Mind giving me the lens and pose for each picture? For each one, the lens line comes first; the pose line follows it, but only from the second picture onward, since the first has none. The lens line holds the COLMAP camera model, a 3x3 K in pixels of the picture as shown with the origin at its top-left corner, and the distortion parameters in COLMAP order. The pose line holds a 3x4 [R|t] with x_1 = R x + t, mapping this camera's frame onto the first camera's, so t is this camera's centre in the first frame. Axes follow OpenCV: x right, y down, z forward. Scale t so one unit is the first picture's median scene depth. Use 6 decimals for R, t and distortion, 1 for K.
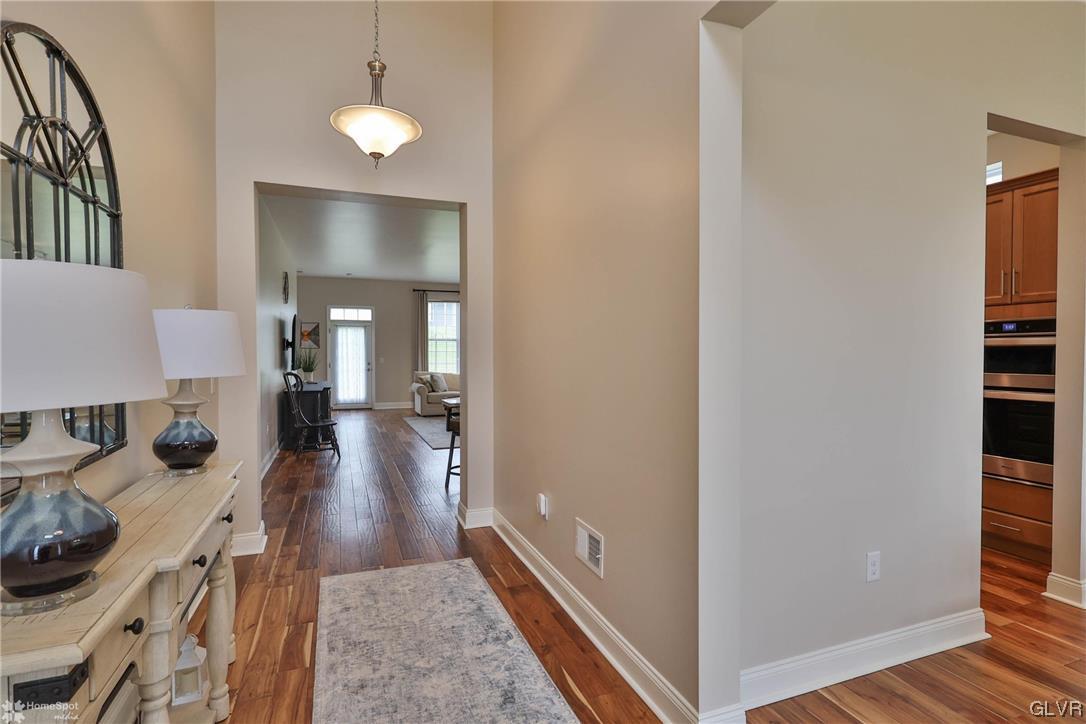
lens RADIAL K [[535.3, 0, 540.9], [0, 535.3, 364.2], [0, 0, 1]] dist [0.001274, 0.000132]
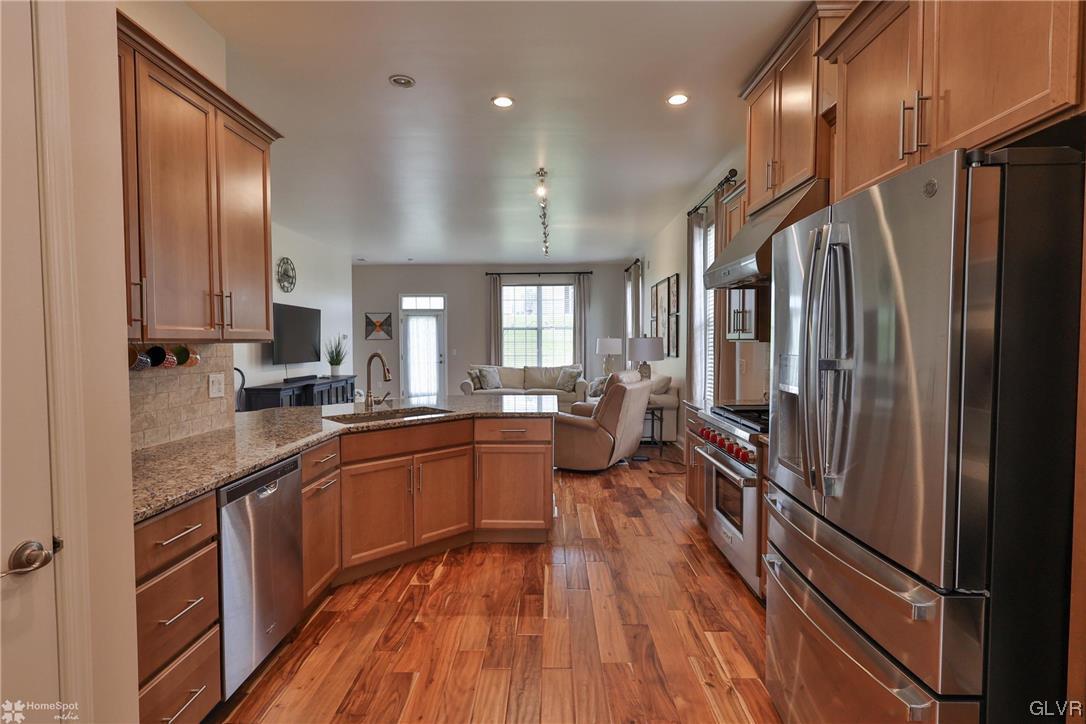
lens RADIAL K [[535.3, 0, 542.1], [0, 535.3, 365.8], [0, 0, 1]] dist [0.001274, 0.000132]
pose [[0.928535, 0.011776, -0.371058, 0.188917], [-0.002820, 0.999692, 0.024670, -0.006615], [0.371235, -0.021861, 0.928282, 0.203059]]
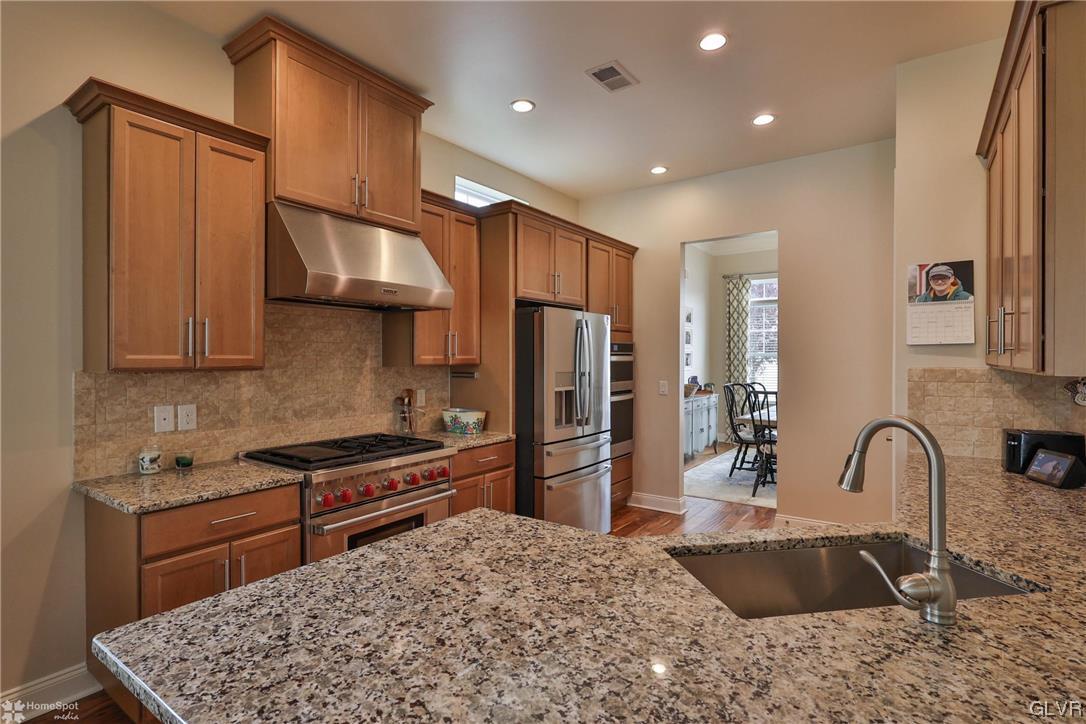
lens RADIAL K [[535.3, 0, 539.5], [0, 535.3, 359.0], [0, 0, 1]] dist [0.001274, 0.000132]
pose [[-0.550360, -0.003025, 0.834922, -0.043129], [0.020358, 0.999648, 0.017041, -0.018969], [-0.834679, 0.026377, -0.550104, 0.532337]]
